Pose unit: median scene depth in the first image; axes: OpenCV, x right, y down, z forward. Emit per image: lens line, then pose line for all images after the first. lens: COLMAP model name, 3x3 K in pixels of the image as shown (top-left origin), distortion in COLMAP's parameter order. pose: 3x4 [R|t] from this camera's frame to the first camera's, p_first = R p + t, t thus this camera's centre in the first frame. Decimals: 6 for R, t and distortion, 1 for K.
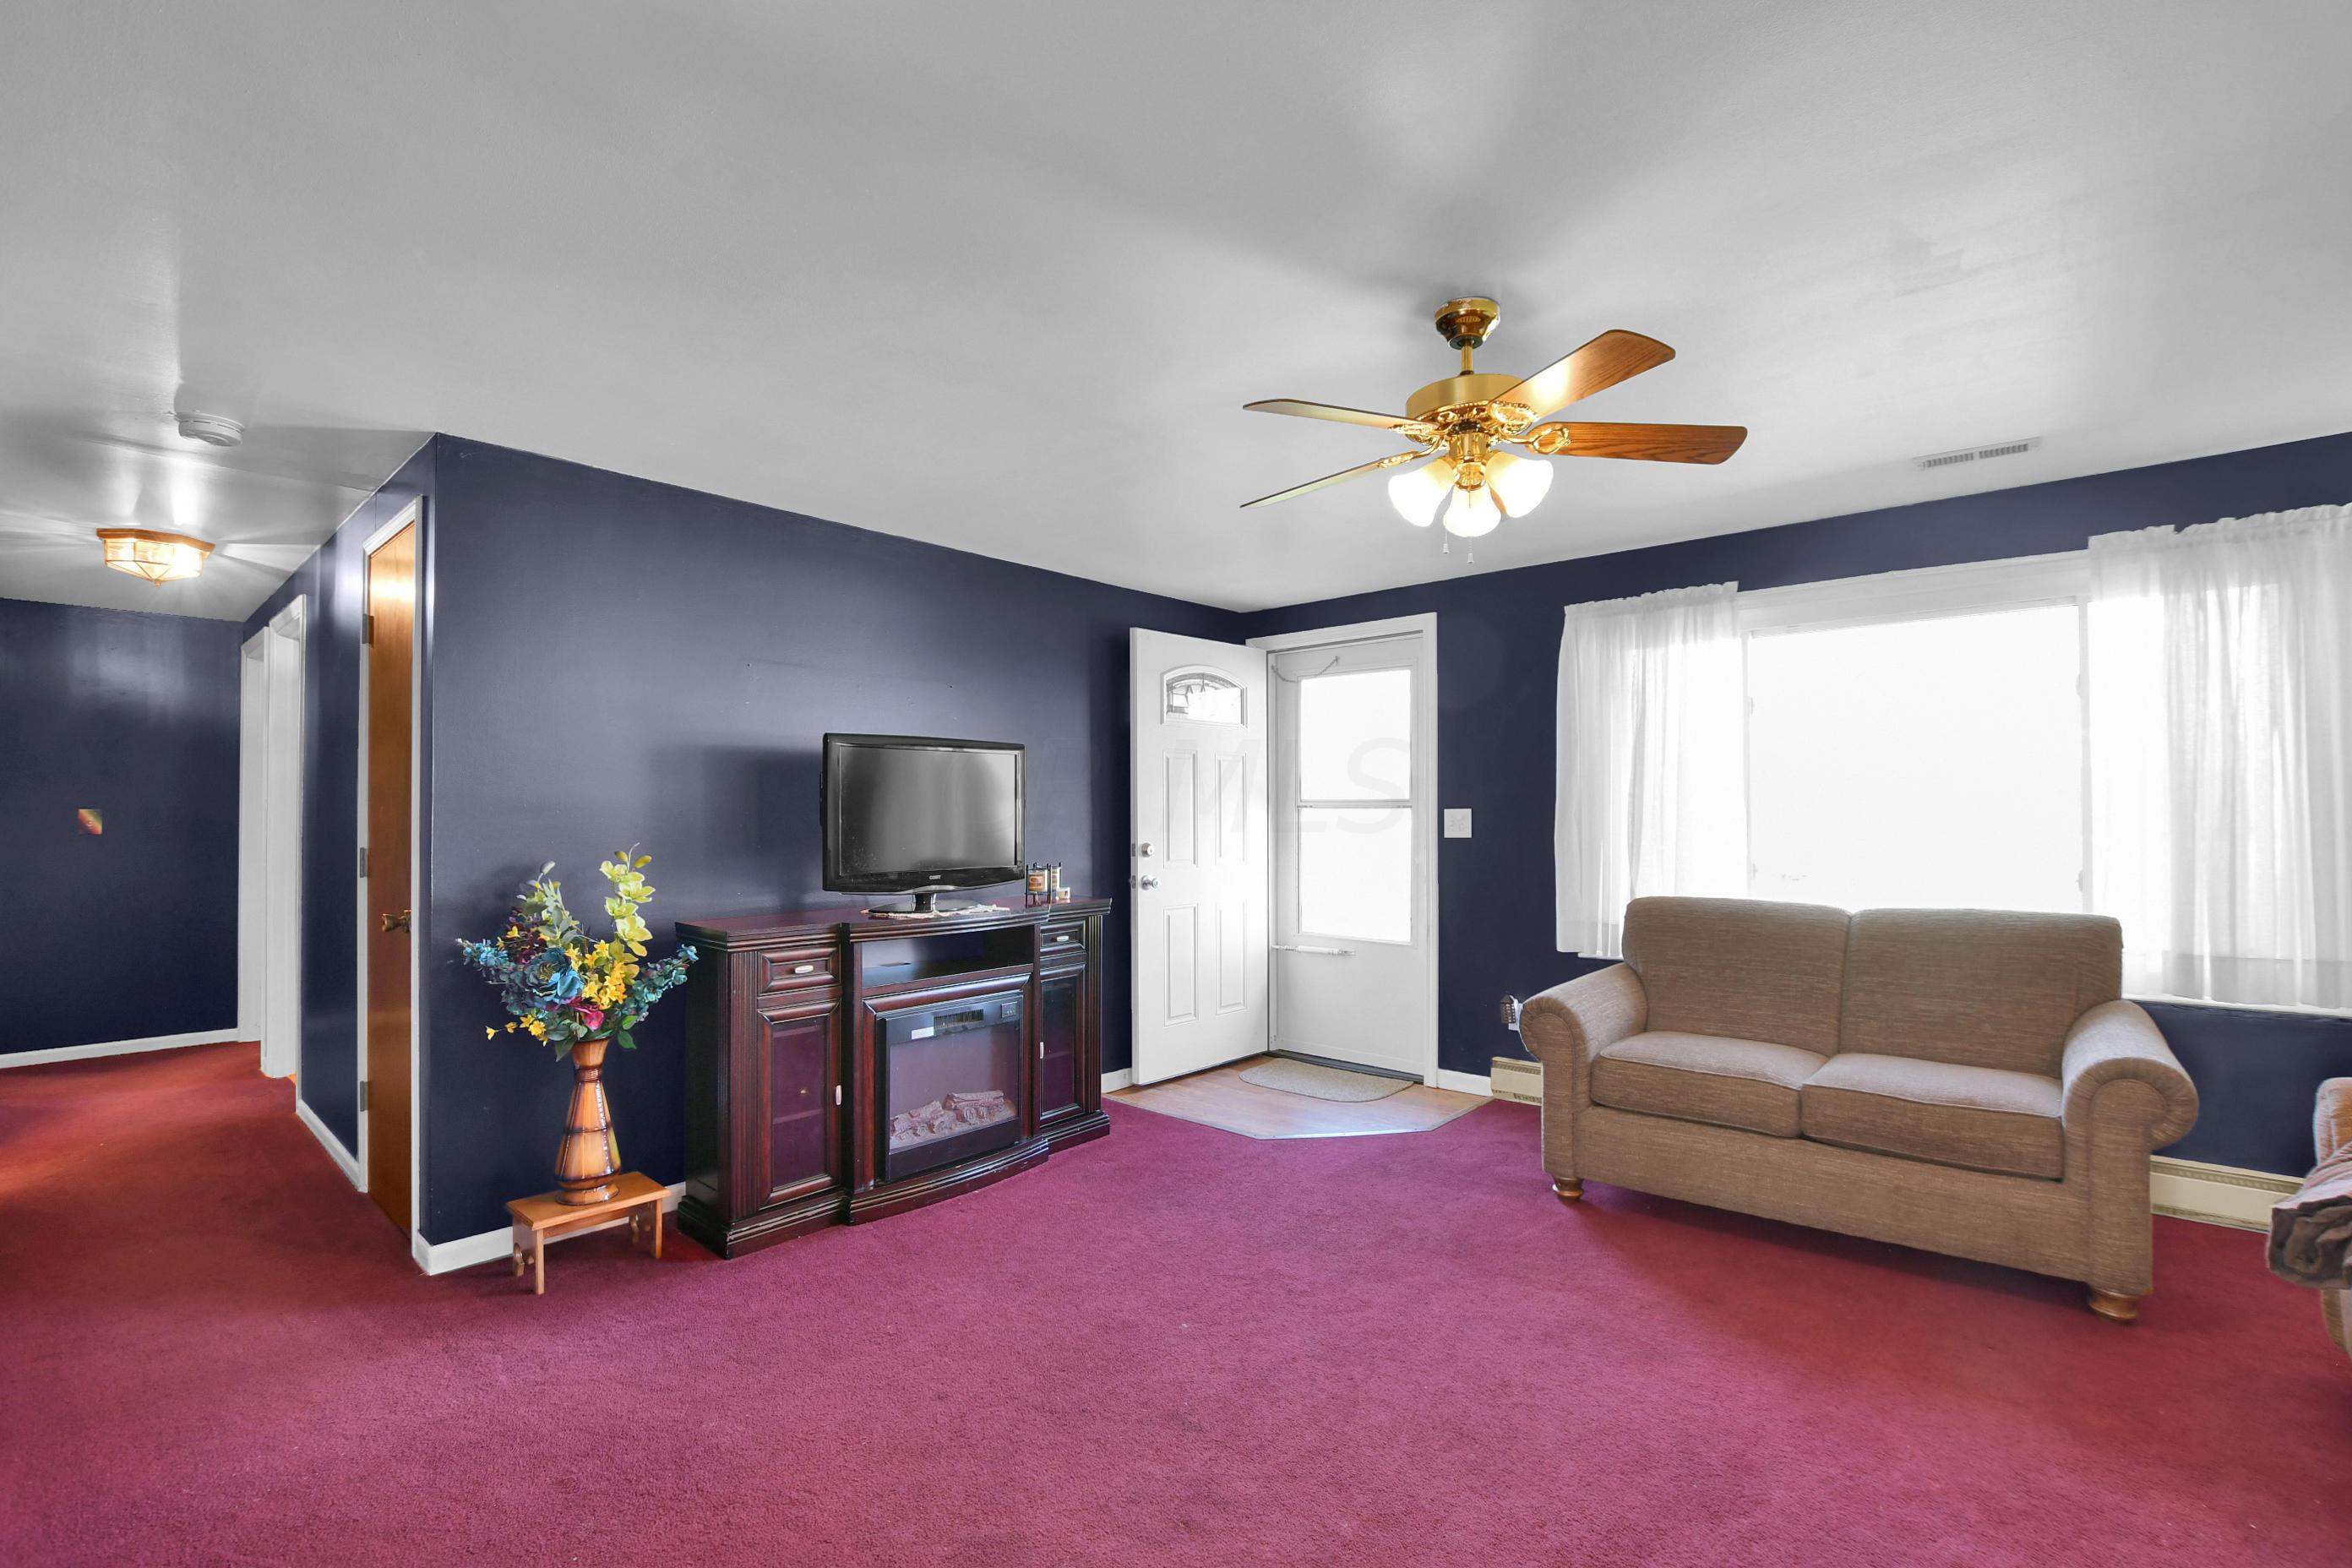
lens RADIAL K [[1054.6, 0, 1176.0], [0, 1054.6, 784.0], [0, 0, 1]] dist [-0.011324, 0.000174]
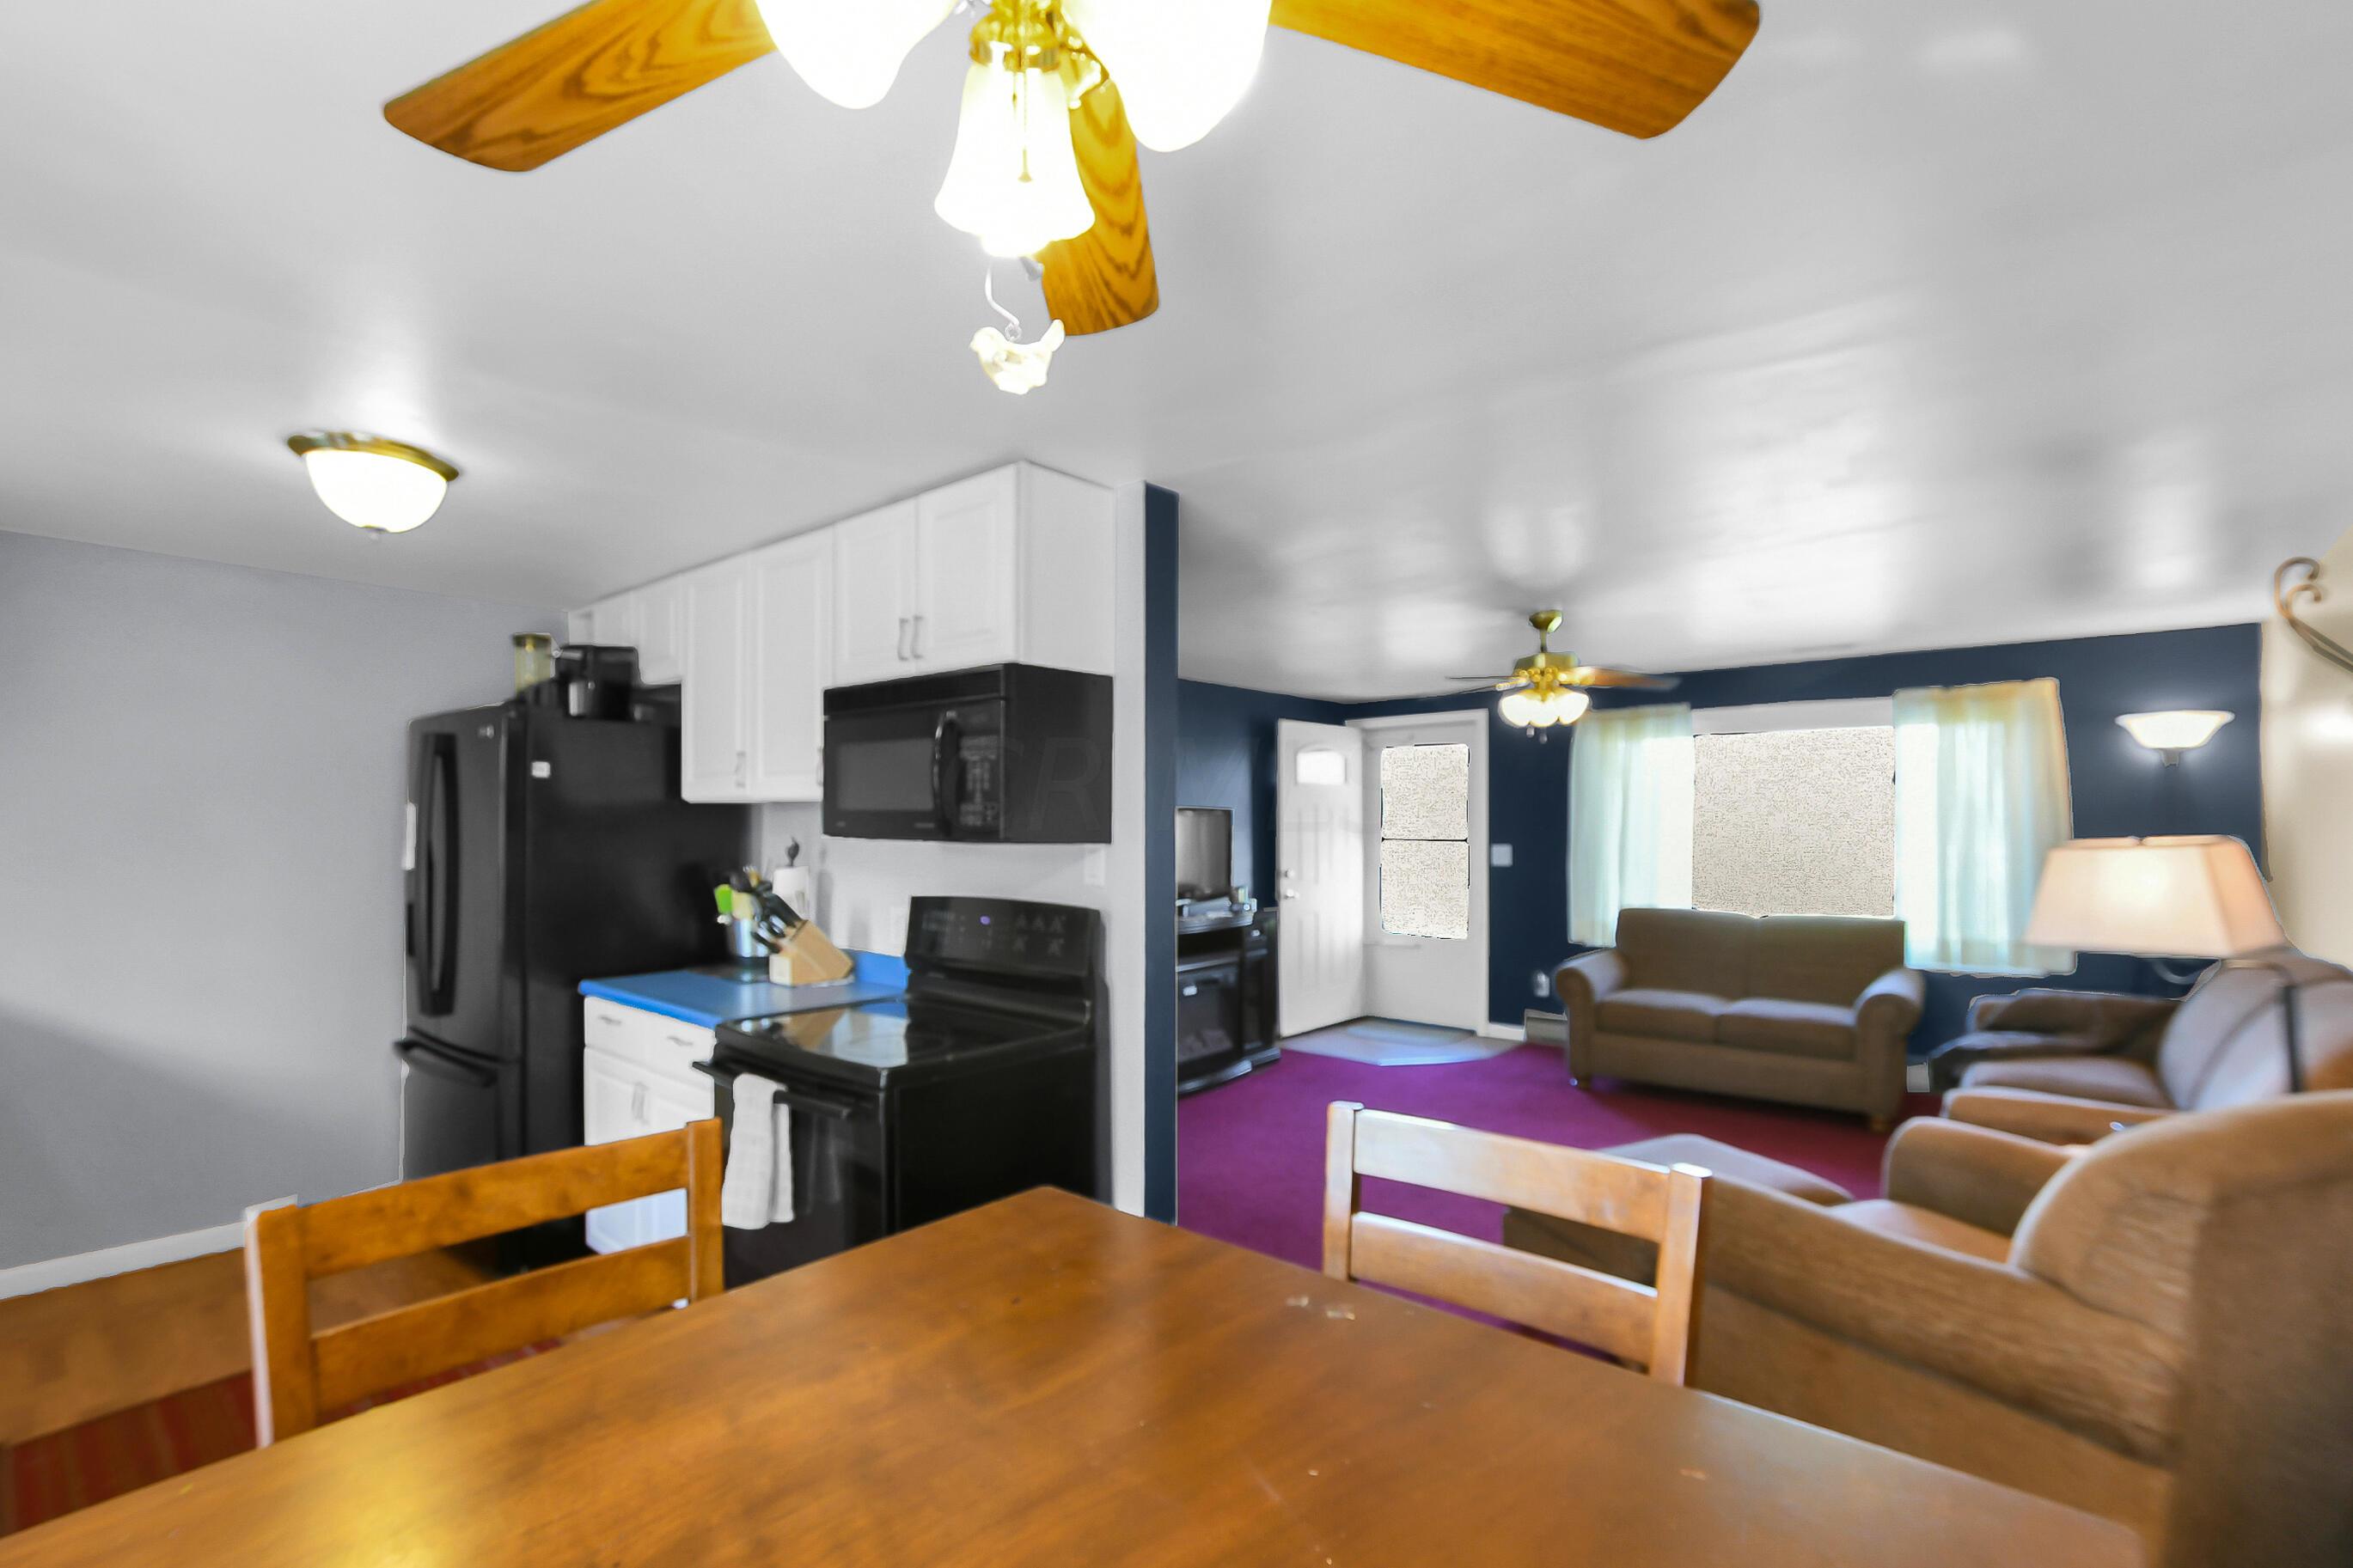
lens RADIAL K [[1073.5, 0, 1176.5], [0, 1073.5, 784.0], [0, 0, 1]] dist [0.000969, 0.000024]
pose [[0.999685, 0.000497, 0.025086, -0.262211], [-0.000485, 1.000000, -0.000484, -0.071895], [-0.025086, 0.000472, 0.999685, -0.570387]]
